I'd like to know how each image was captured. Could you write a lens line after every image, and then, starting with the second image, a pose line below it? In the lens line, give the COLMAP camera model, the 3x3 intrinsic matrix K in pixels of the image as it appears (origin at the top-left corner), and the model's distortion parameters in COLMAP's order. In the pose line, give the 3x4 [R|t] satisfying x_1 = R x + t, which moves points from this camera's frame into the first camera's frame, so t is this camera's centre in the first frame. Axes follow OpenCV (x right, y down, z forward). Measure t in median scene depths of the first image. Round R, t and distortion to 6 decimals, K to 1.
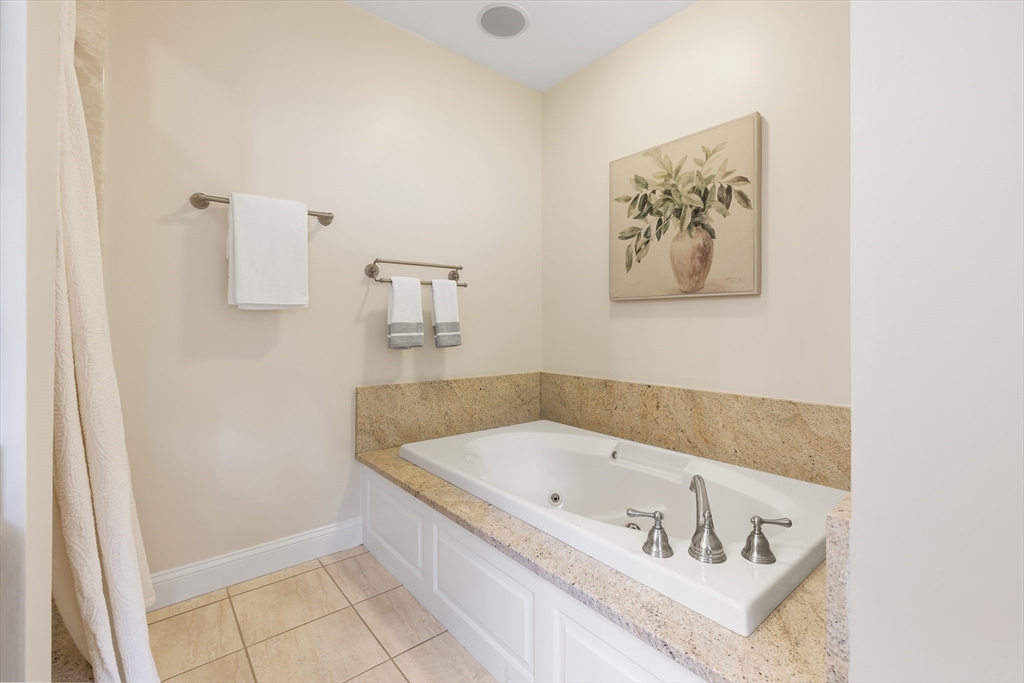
lens RADIAL K [[443.4, 0, 510.9], [0, 443.4, 322.8], [0, 0, 1]] dist [0.000252, 0.000000]
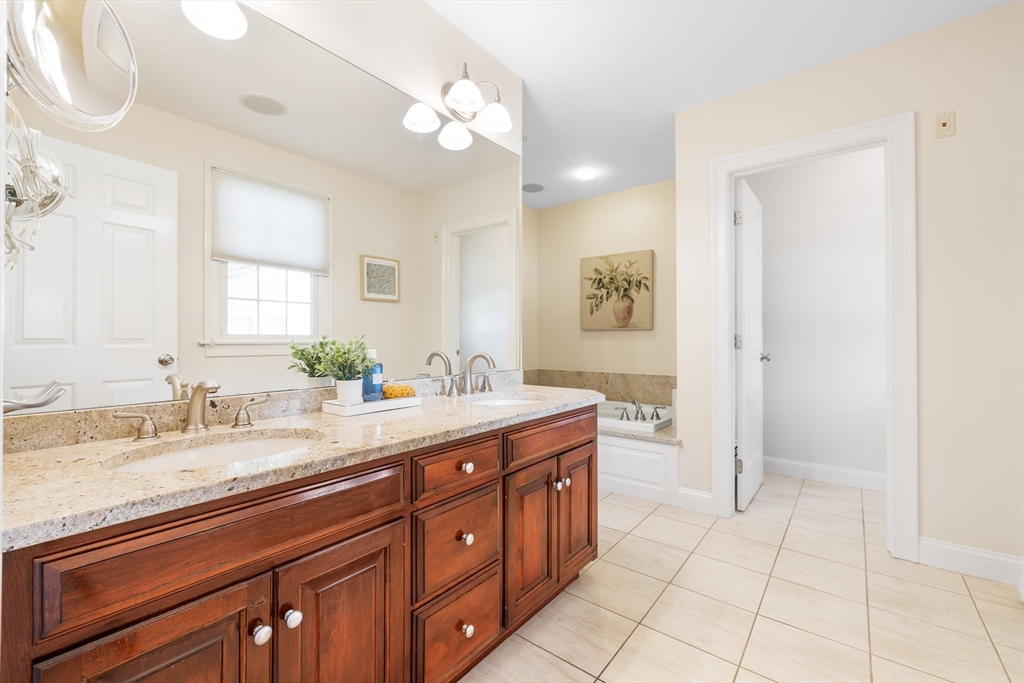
lens RADIAL K [[422.0, 0, 512.5], [0, 422.0, 334.0], [0, 0, 1]] dist [0.001113, -0.000002]
pose [[0.978040, -0.000474, 0.208415, -0.512128], [0.001960, 0.999974, -0.006925, -0.023214], [-0.208407, 0.007181, 0.978016, -0.831904]]
